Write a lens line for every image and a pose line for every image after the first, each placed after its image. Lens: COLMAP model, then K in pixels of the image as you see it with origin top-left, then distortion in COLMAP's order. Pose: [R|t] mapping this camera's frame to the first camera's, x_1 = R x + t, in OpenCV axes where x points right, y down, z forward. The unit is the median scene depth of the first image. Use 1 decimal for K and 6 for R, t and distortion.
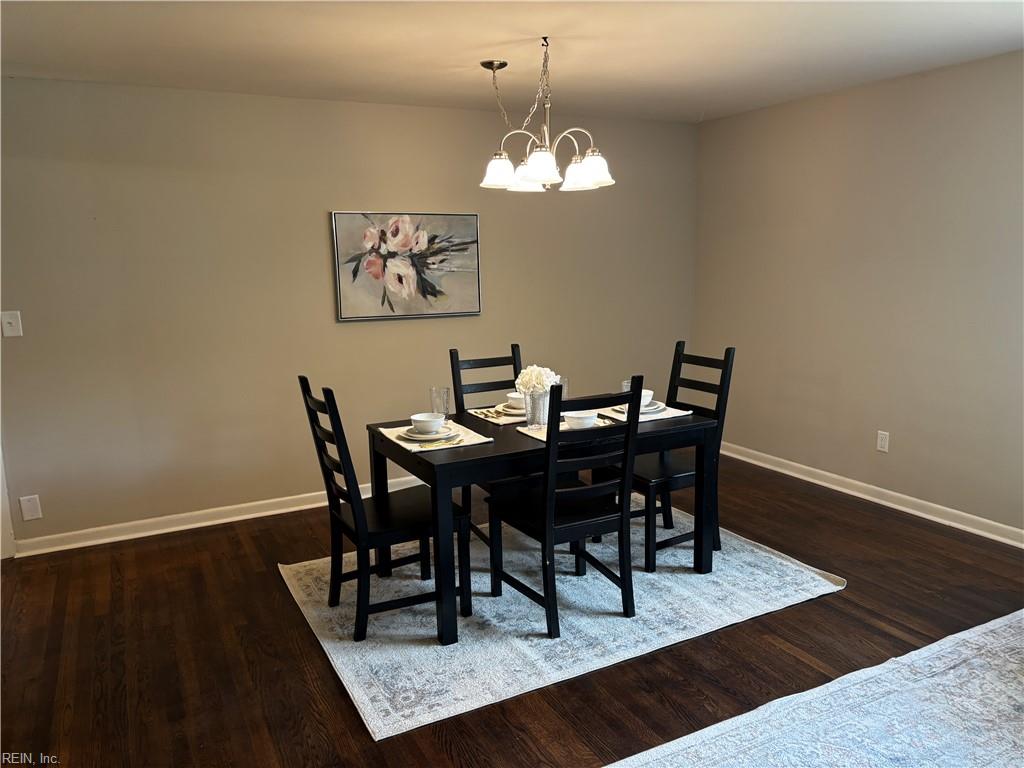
lens RADIAL K [[771.0, 0, 525.8], [0, 771.0, 381.5], [0, 0, 1]] dist [0.044365, -0.042271]
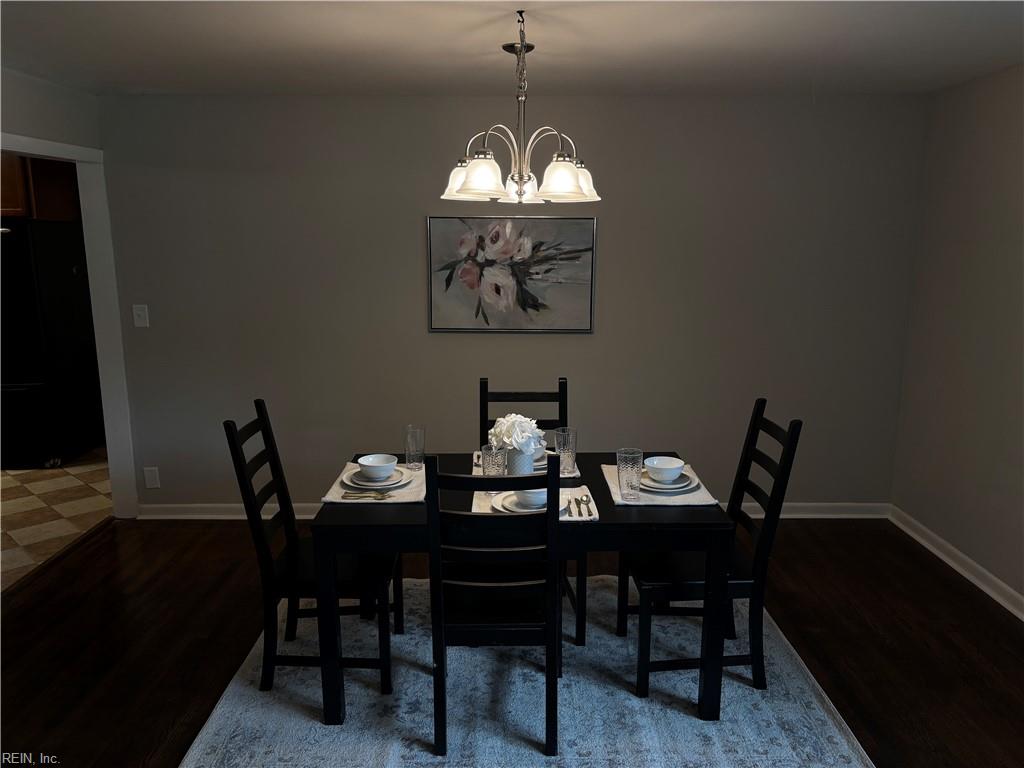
lens RADIAL K [[771.0, 0, 512.9], [0, 771.0, 386.6], [0, 0, 1]] dist [0.044365, -0.042271]
pose [[0.886958, 0.109197, -0.448755, 0.277961], [-0.094411, 0.993998, 0.055271, -0.070903], [0.452097, -0.006656, 0.891944, 0.193095]]
